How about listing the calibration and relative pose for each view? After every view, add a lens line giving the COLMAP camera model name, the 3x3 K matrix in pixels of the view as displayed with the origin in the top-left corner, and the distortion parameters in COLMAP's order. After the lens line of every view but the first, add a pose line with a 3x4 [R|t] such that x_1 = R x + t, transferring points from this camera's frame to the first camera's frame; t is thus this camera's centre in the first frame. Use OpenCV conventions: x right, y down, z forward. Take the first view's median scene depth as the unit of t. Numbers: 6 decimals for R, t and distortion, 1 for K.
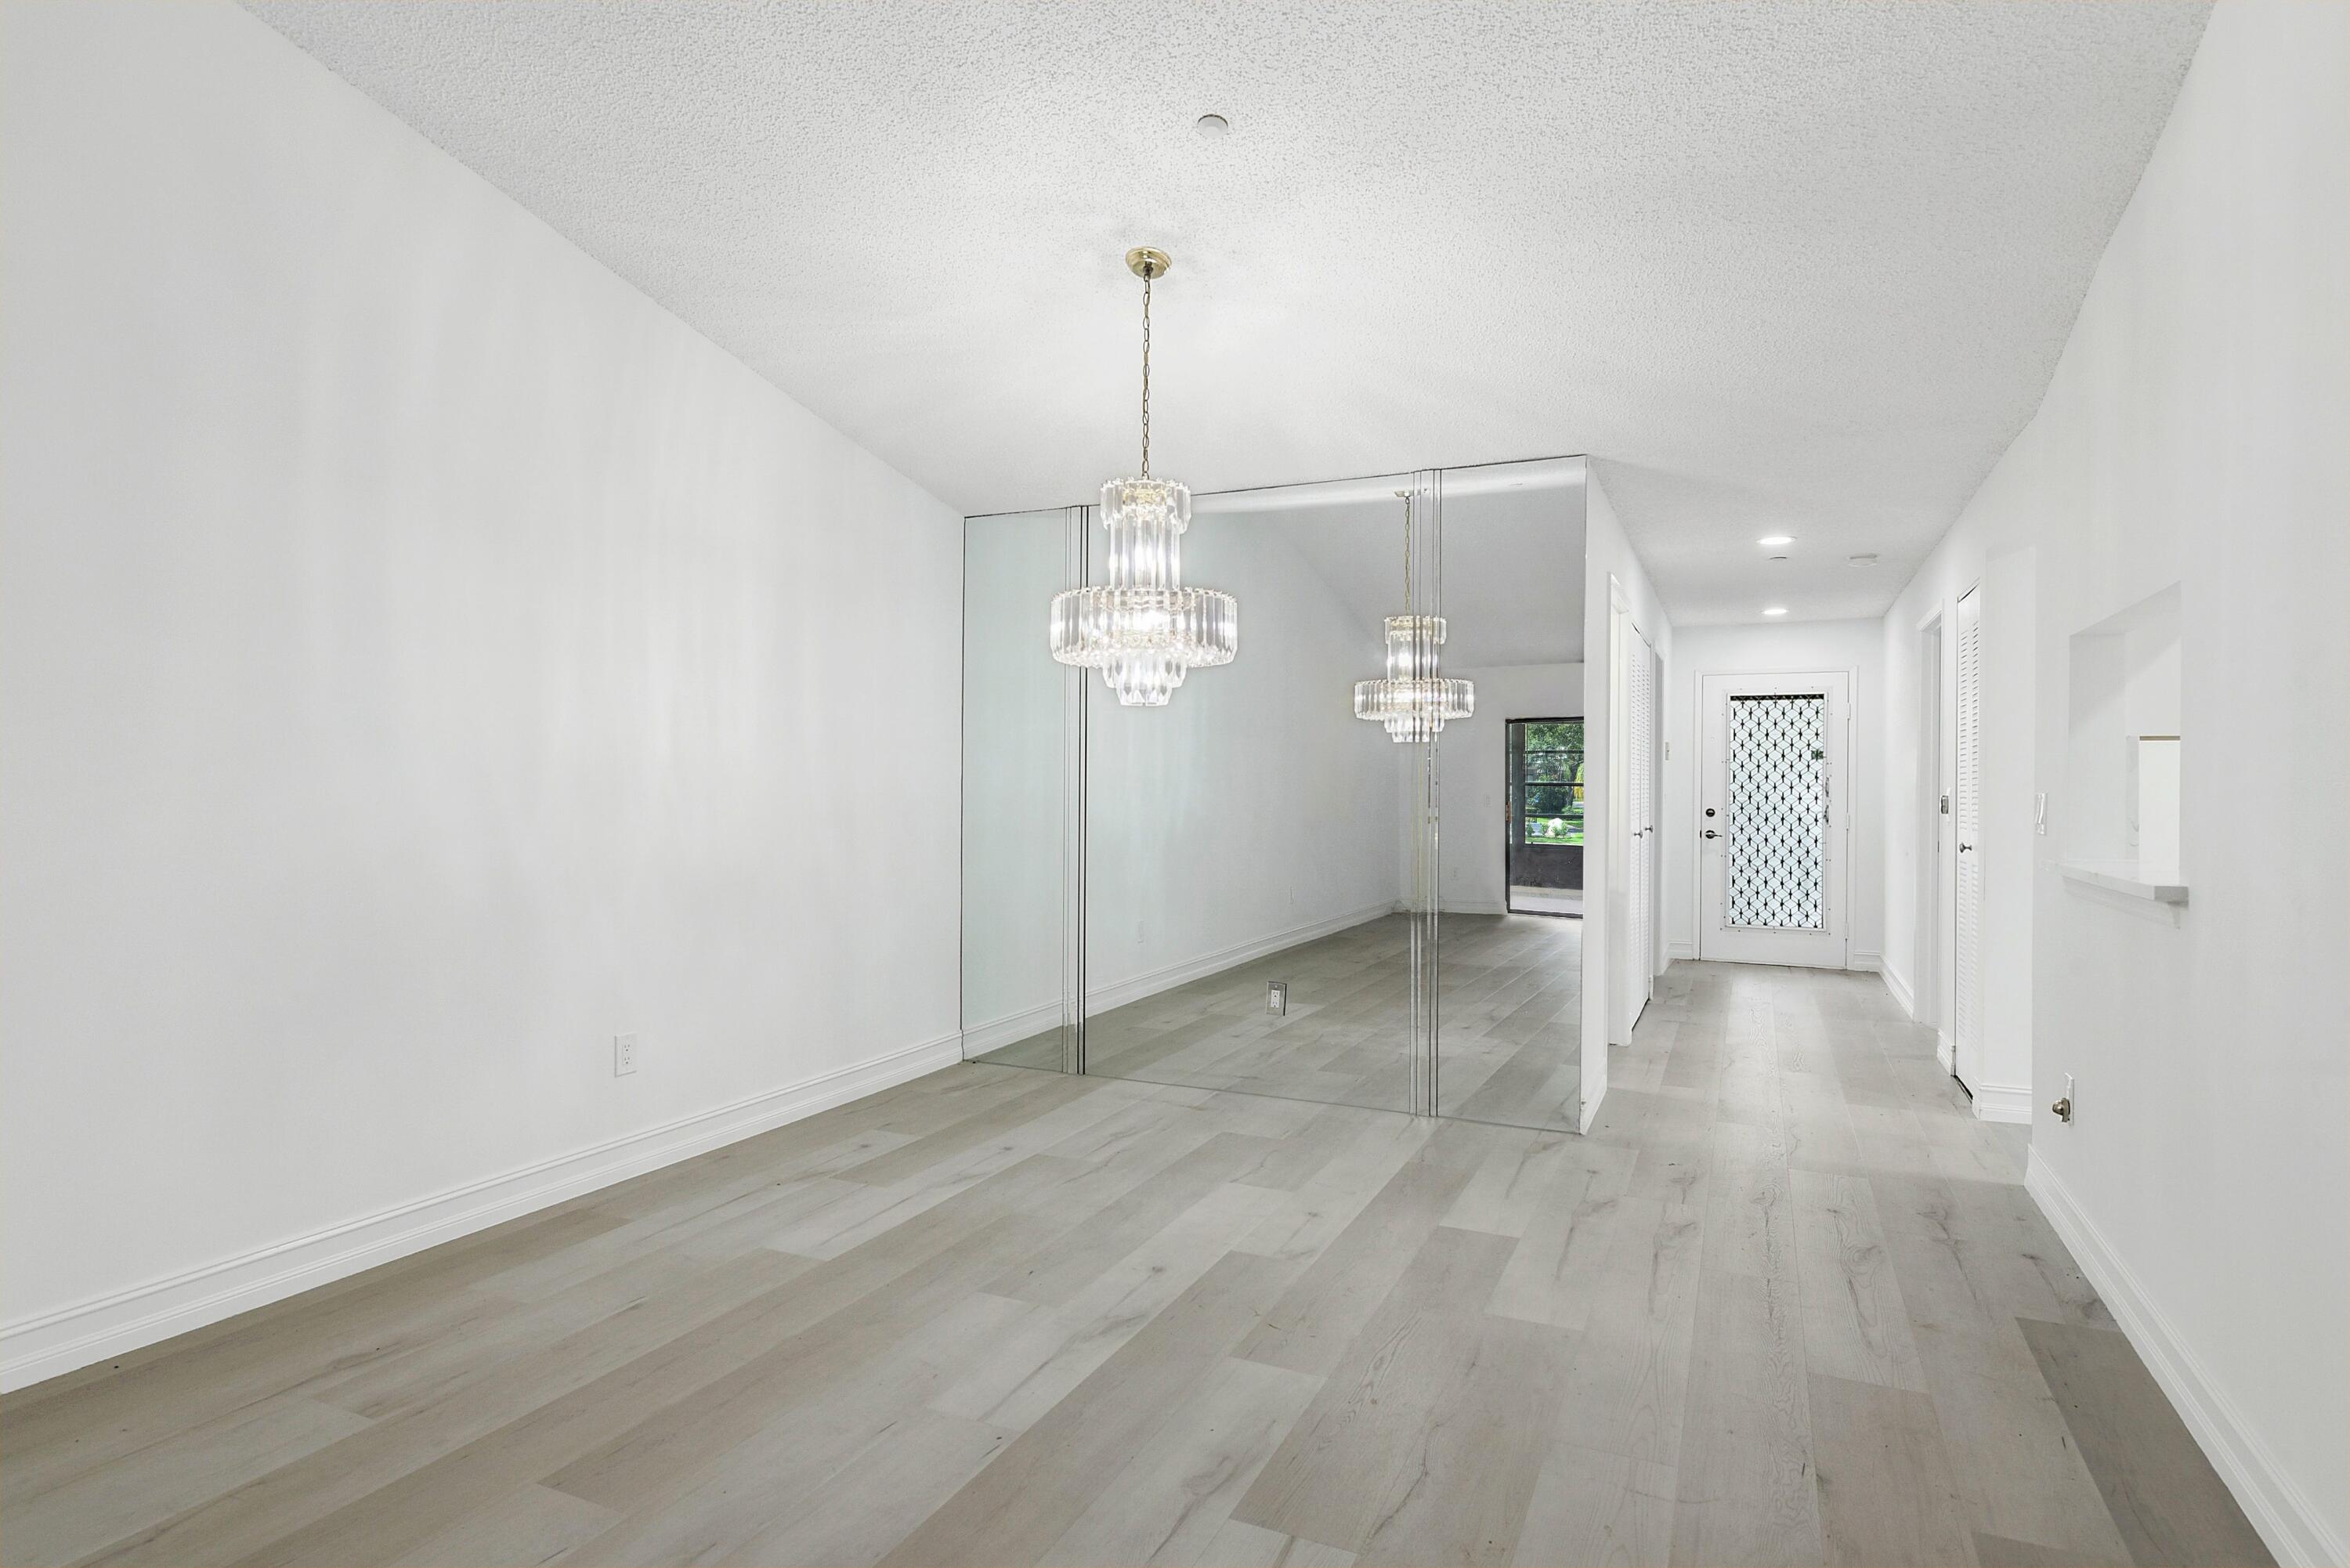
lens RADIAL K [[1252.3, 0, 1167.5], [0, 1252.3, 776.2], [0, 0, 1]] dist [-0.001888, -0.001298]
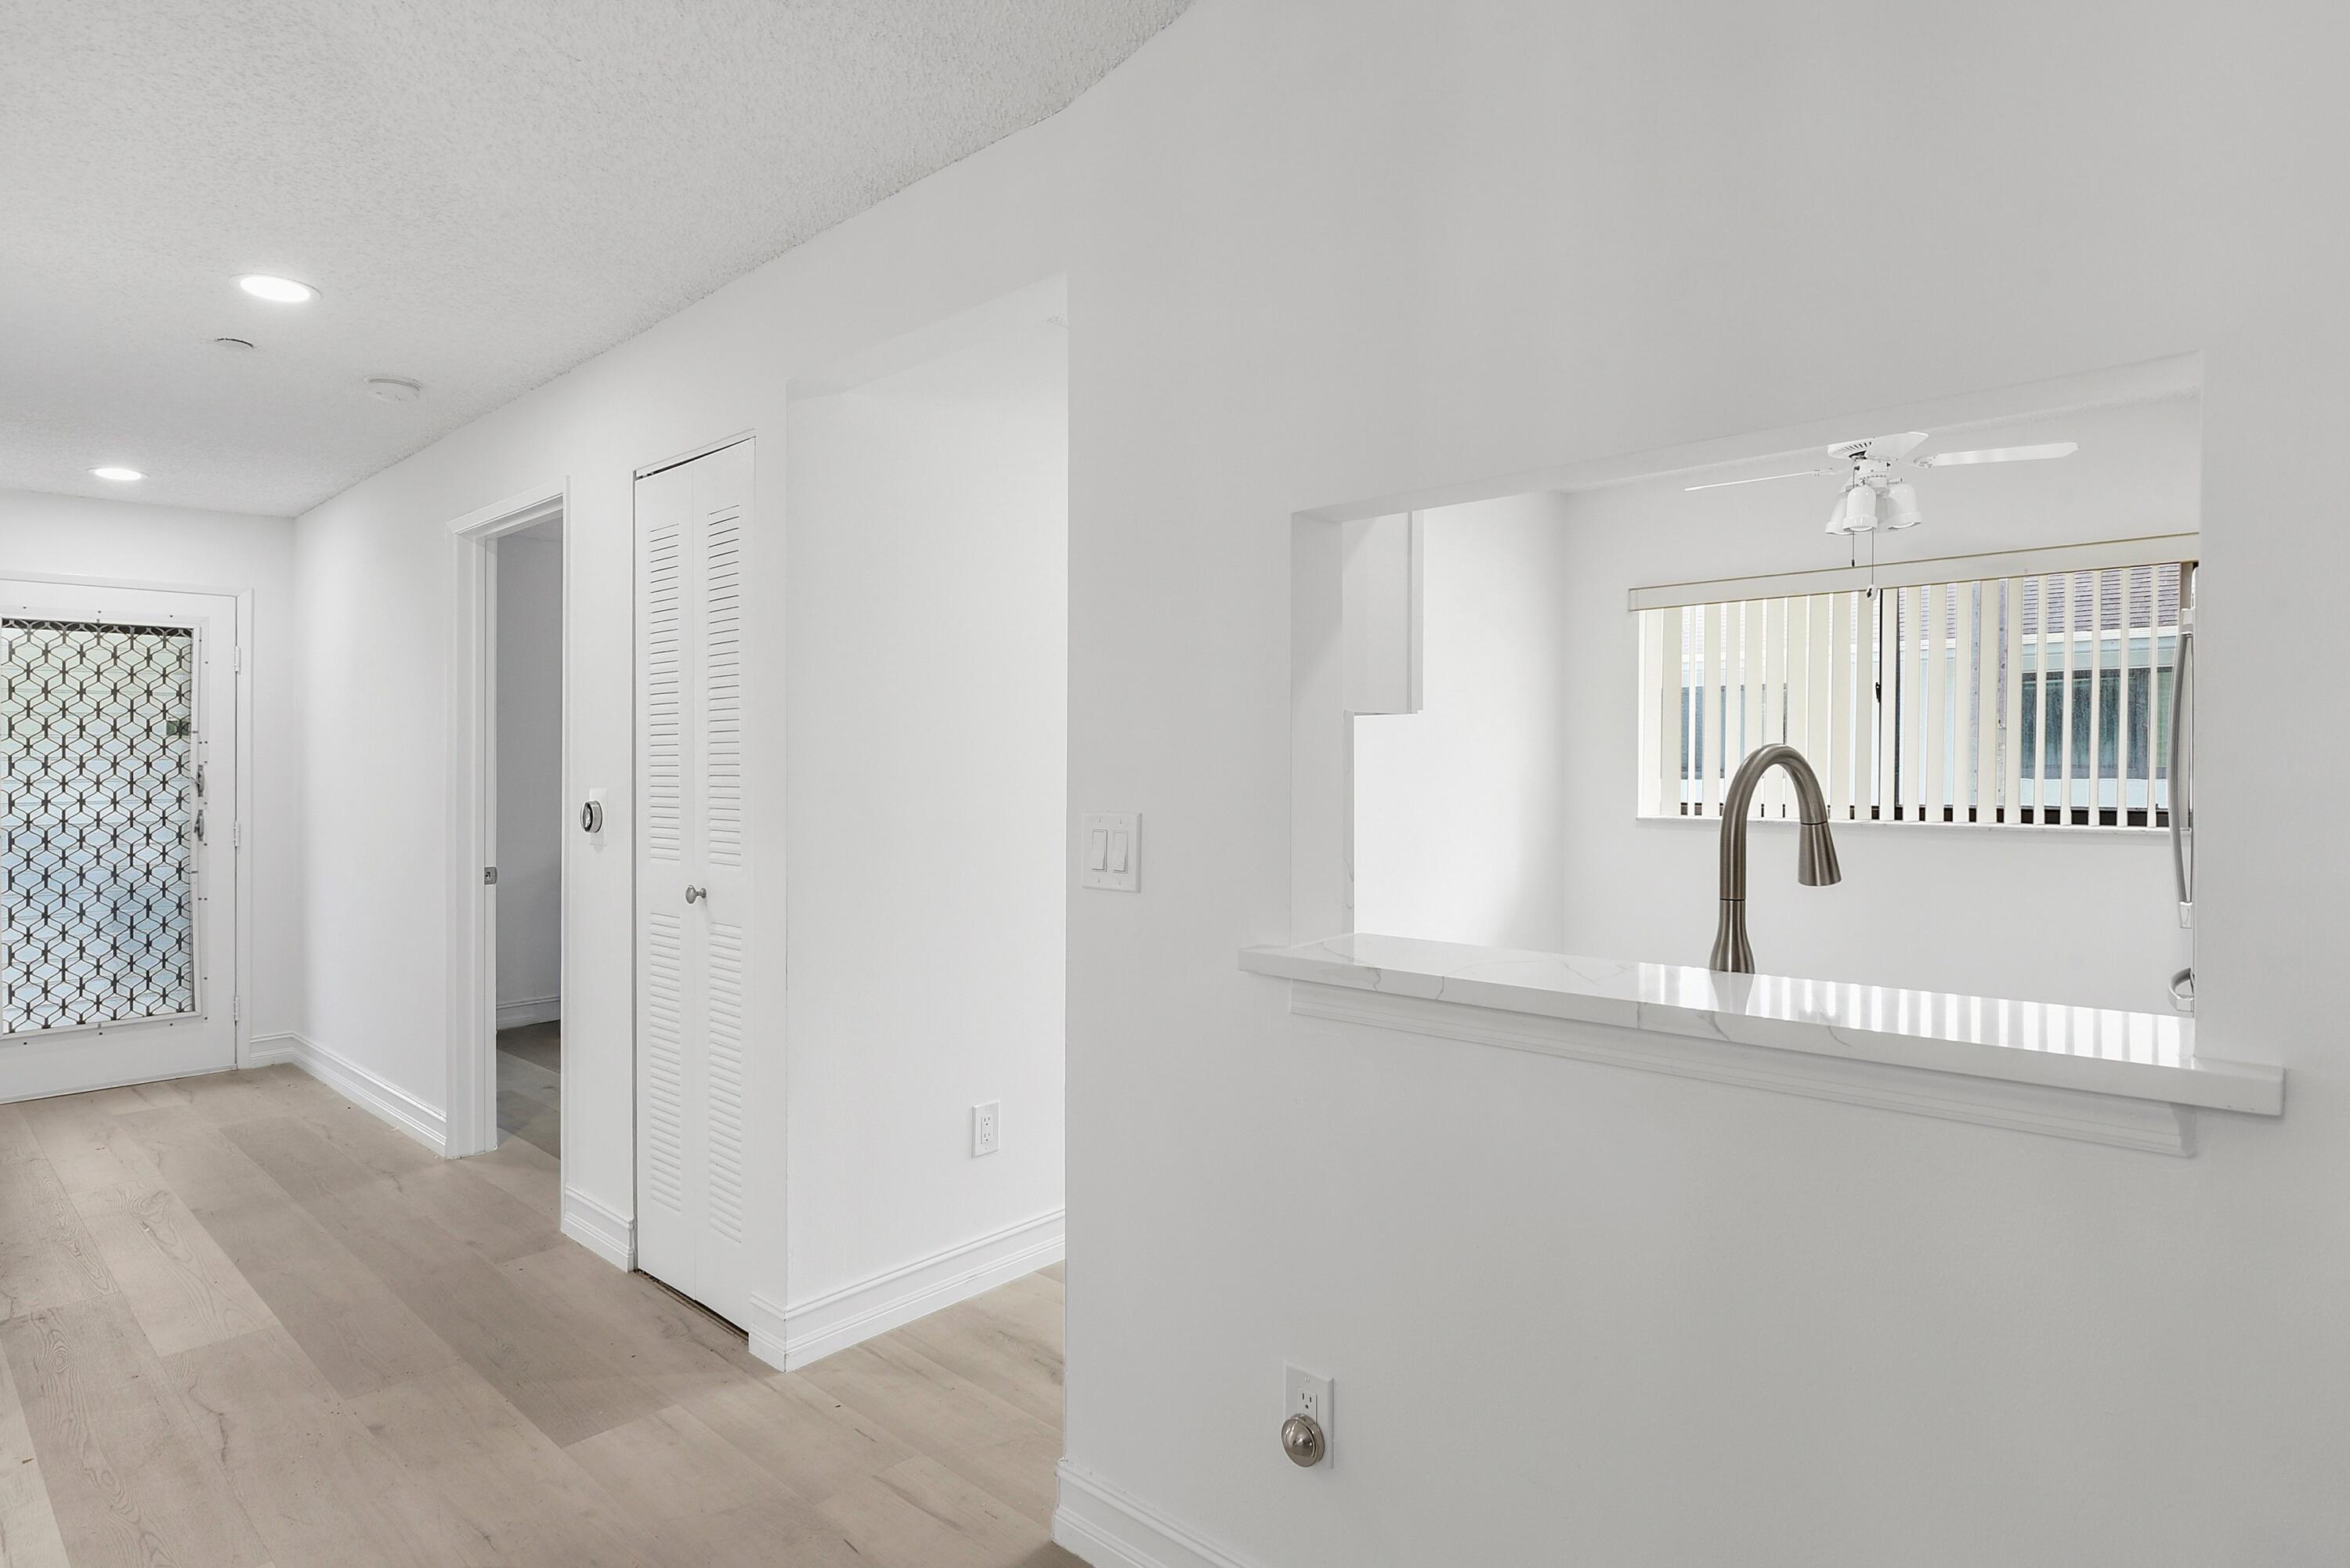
lens RADIAL K [[1237.0, 0, 1177.8], [0, 1237.0, 764.8], [0, 0, 1]] dist [-0.000792, -0.000720]
pose [[0.296040, -0.011704, 0.955104, 0.202699], [0.001591, 0.999930, 0.011760, -0.012604], [-0.955174, -0.001962, 0.296038, 0.820661]]
